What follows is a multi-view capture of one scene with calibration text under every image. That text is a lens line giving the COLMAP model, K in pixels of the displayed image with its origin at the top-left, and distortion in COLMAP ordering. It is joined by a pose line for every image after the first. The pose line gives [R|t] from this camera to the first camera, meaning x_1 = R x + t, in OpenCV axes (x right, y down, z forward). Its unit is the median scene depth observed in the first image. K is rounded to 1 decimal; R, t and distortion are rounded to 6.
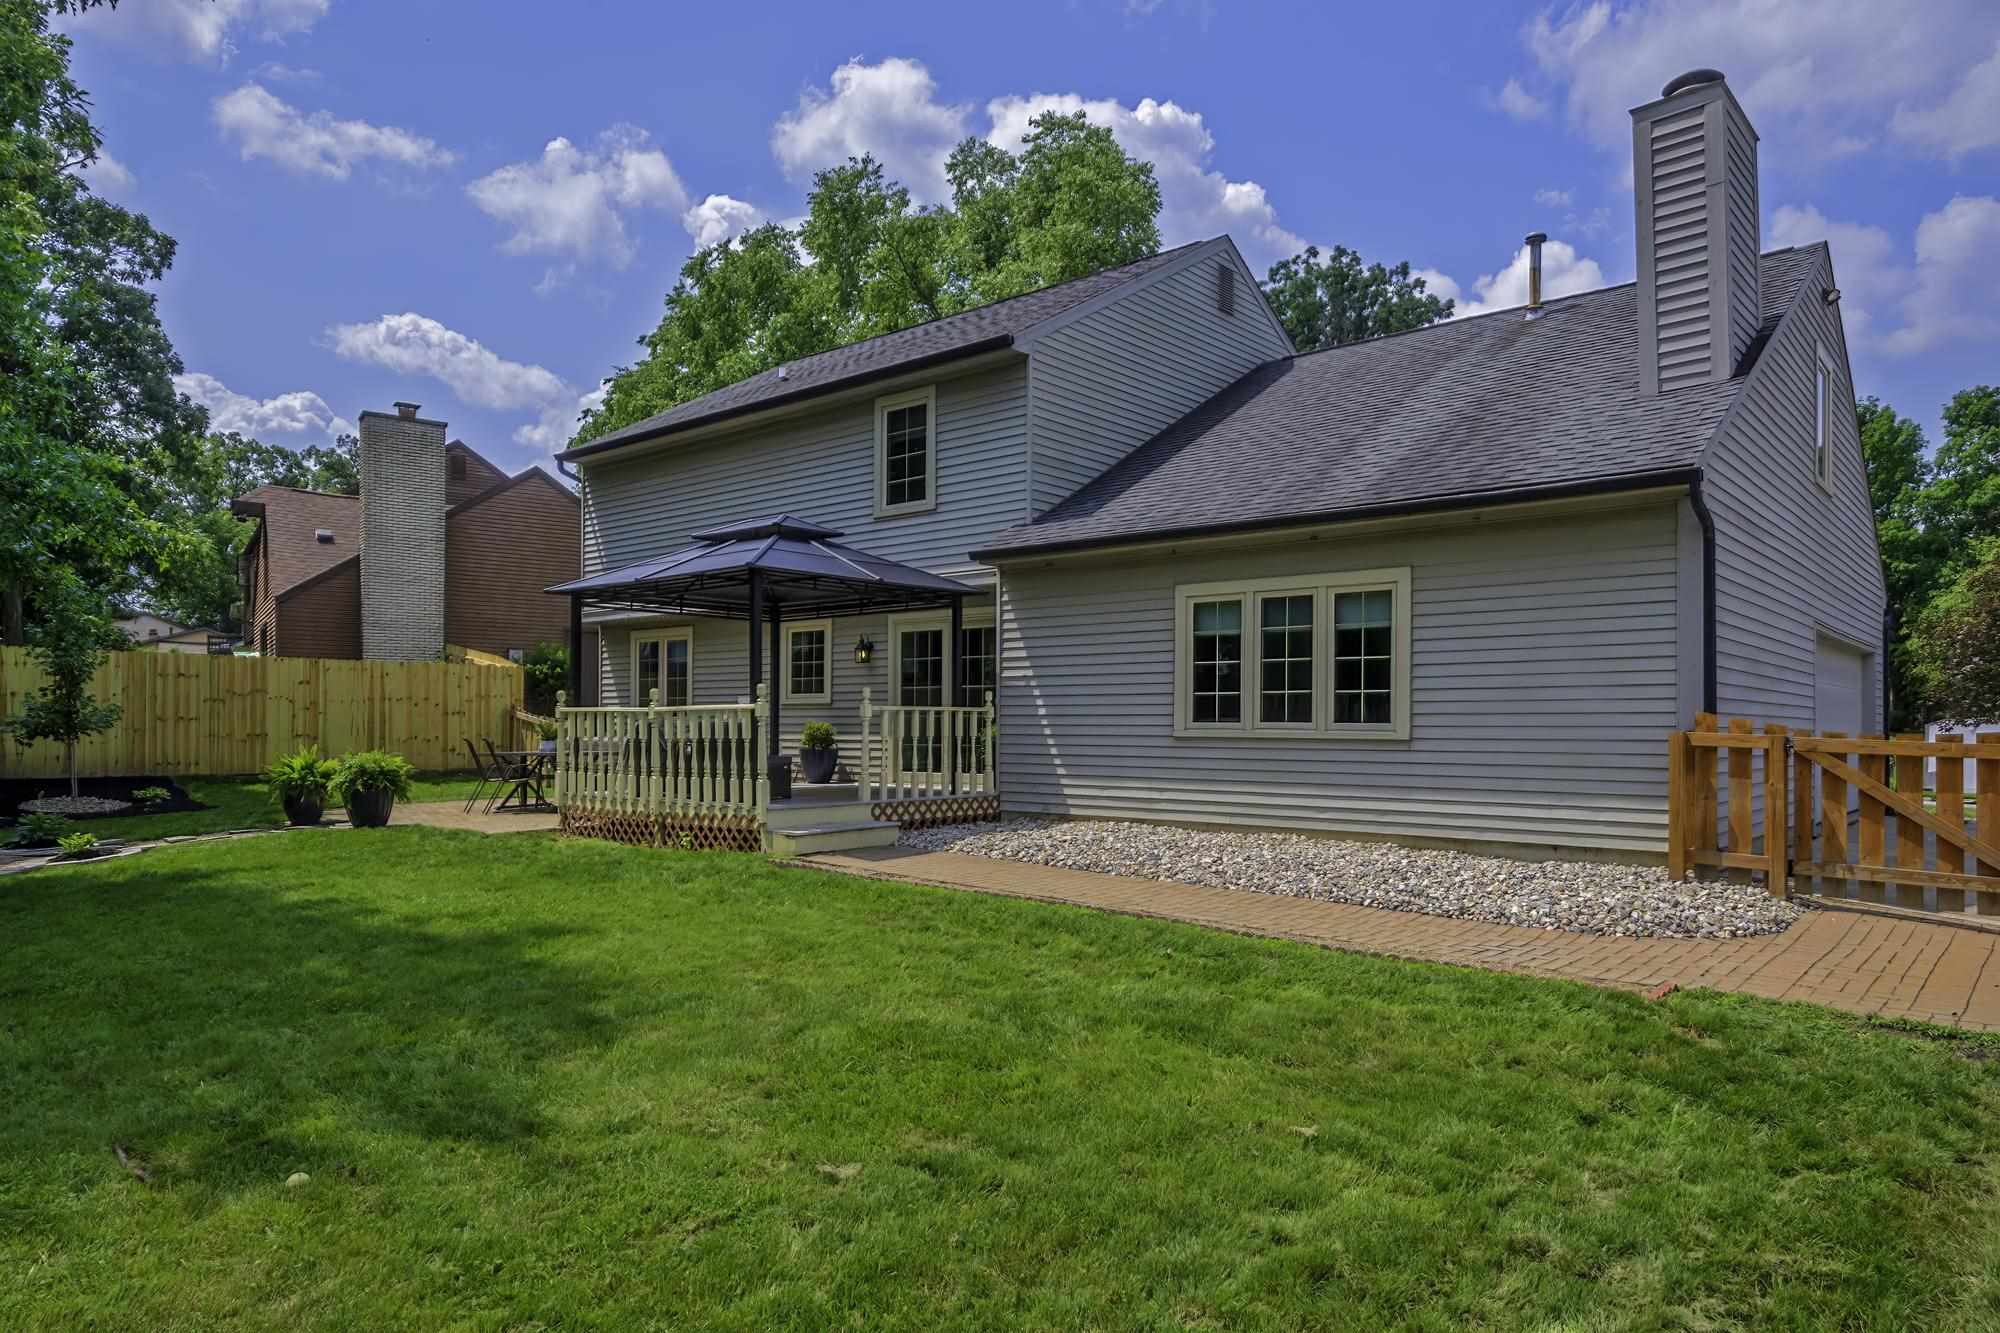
lens RADIAL K [[1241.0, 0, 1027.9], [0, 1241.0, 721.4], [0, 0, 1]] dist [-0.003770, 0.001029]
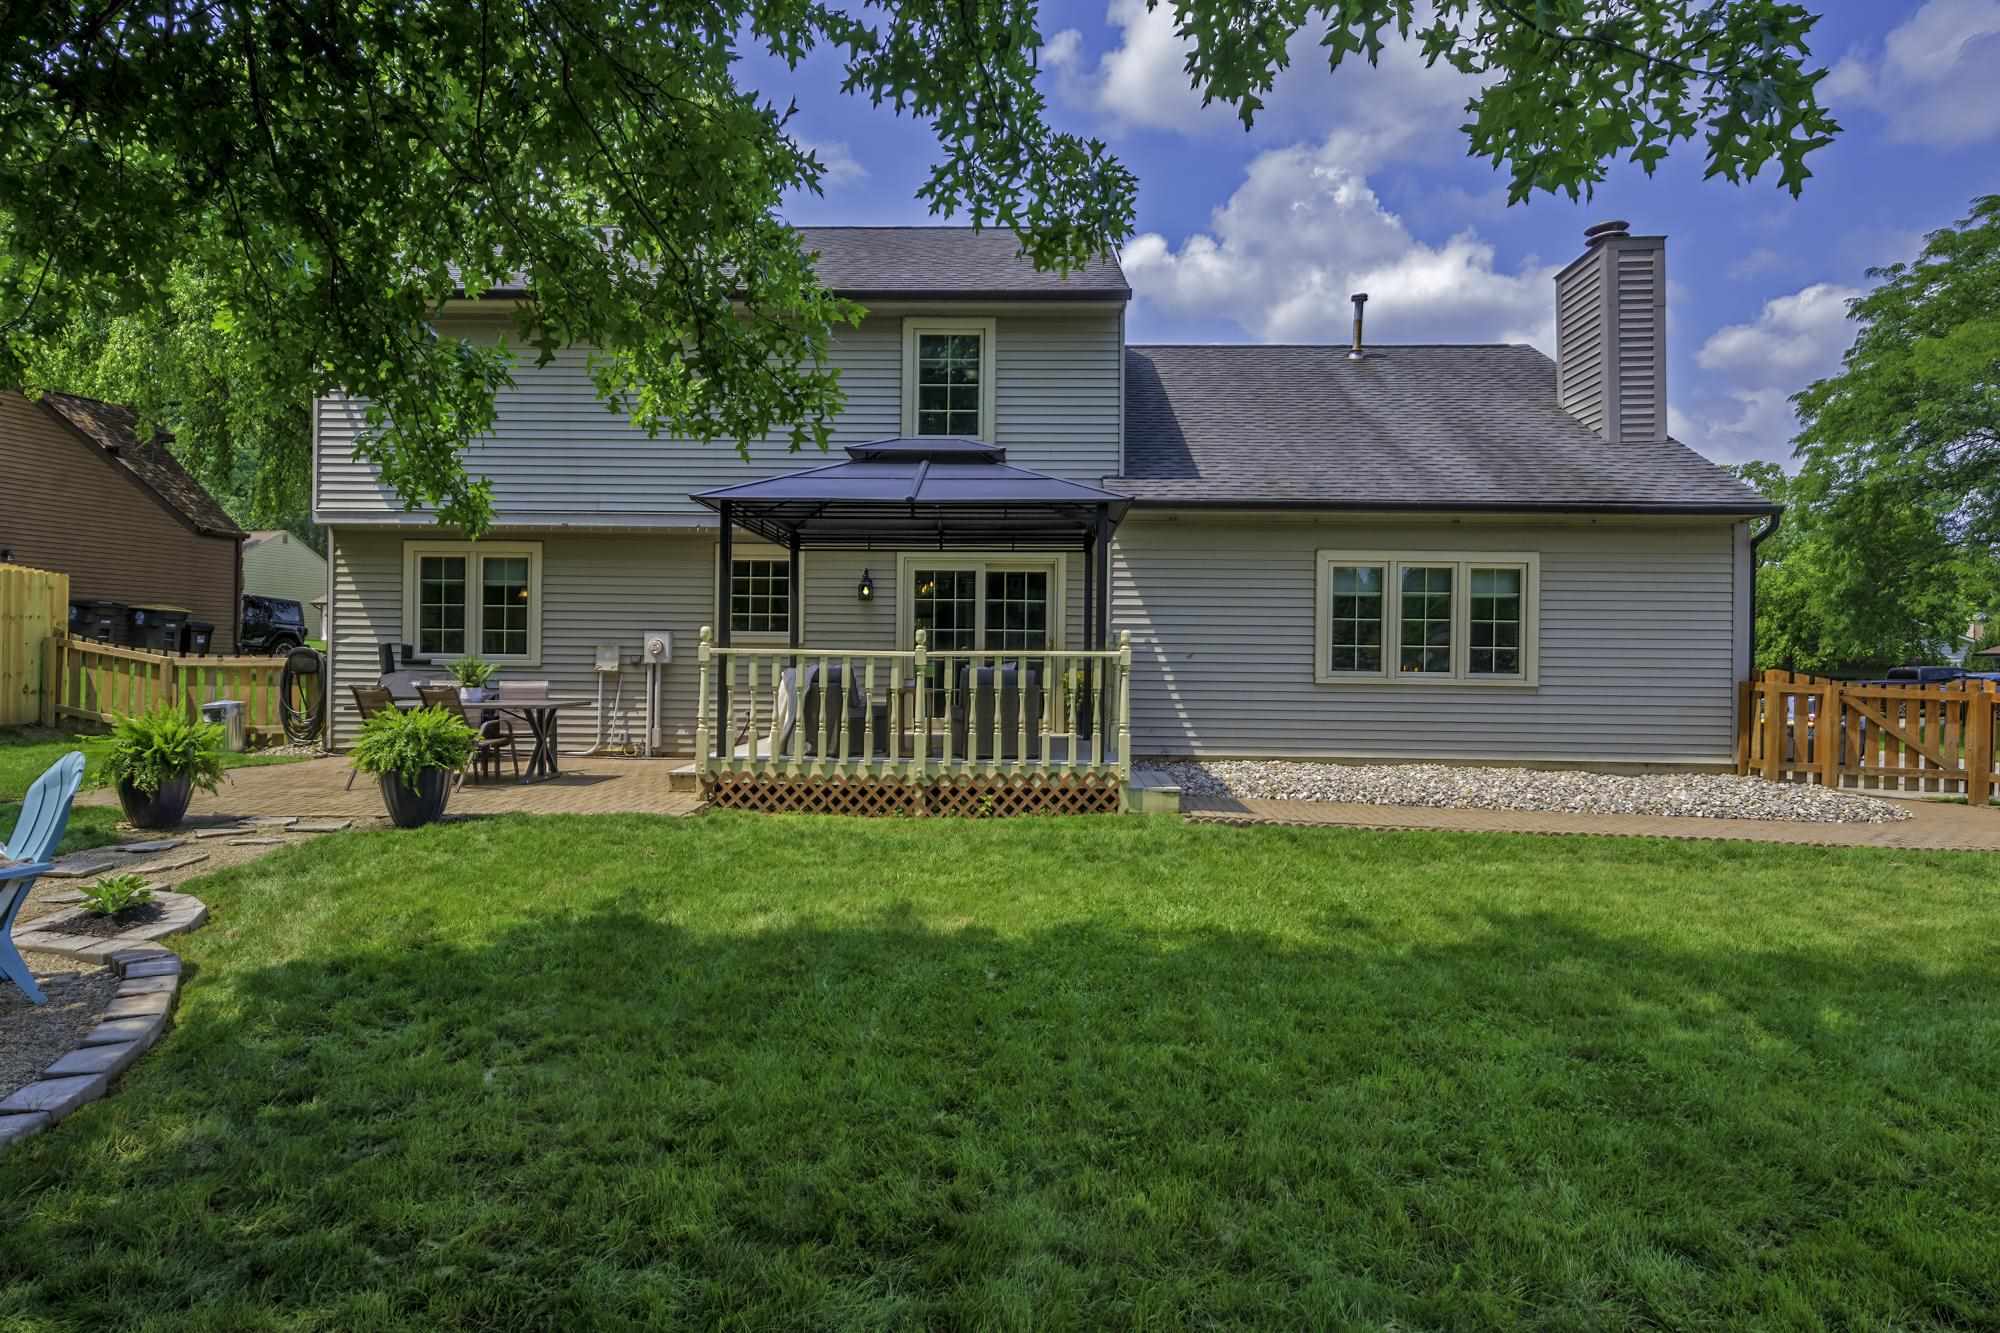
lens RADIAL K [[1121.3, 0, 996.8], [0, 1121.3, 660.8], [0, 0, 1]] dist [-0.000461, -0.000478]
pose [[0.782928, 0.008202, 0.622058, -0.716471], [-0.011564, 0.999932, 0.001370, -0.006028], [-0.622005, -0.008266, 0.782970, 0.361647]]
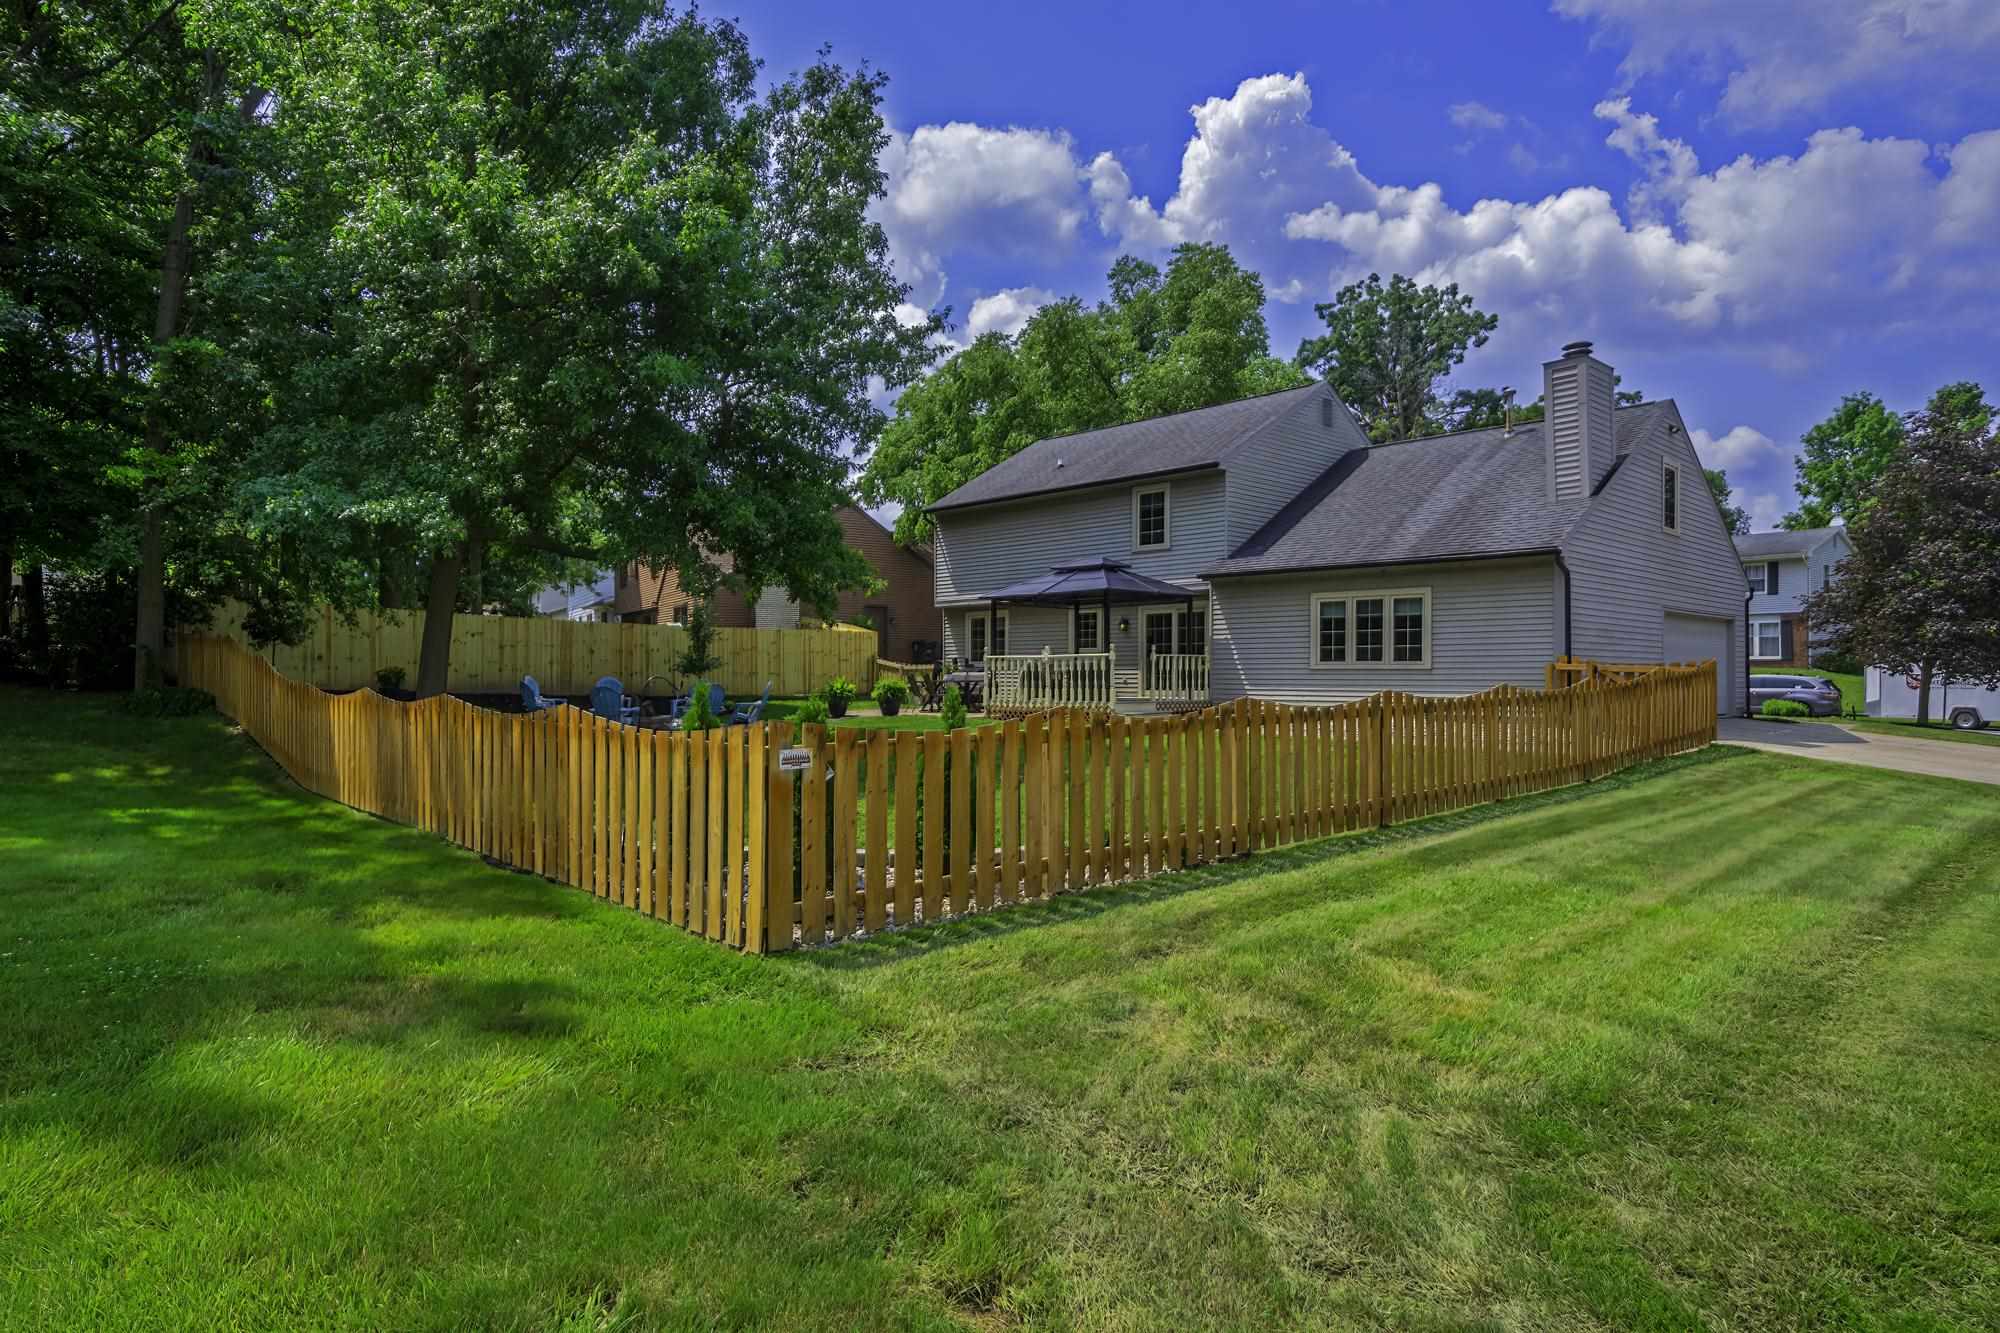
lens RADIAL K [[1108.1, 0, 953.0], [0, 1108.1, 668.1], [0, 0, 1]] dist [-0.004907, 0.000152]
pose [[0.990566, -0.002836, -0.137010, -0.197944], [0.002633, 0.999995, -0.001662, 0.011795], [0.137014, 0.001286, 0.990568, -0.805692]]
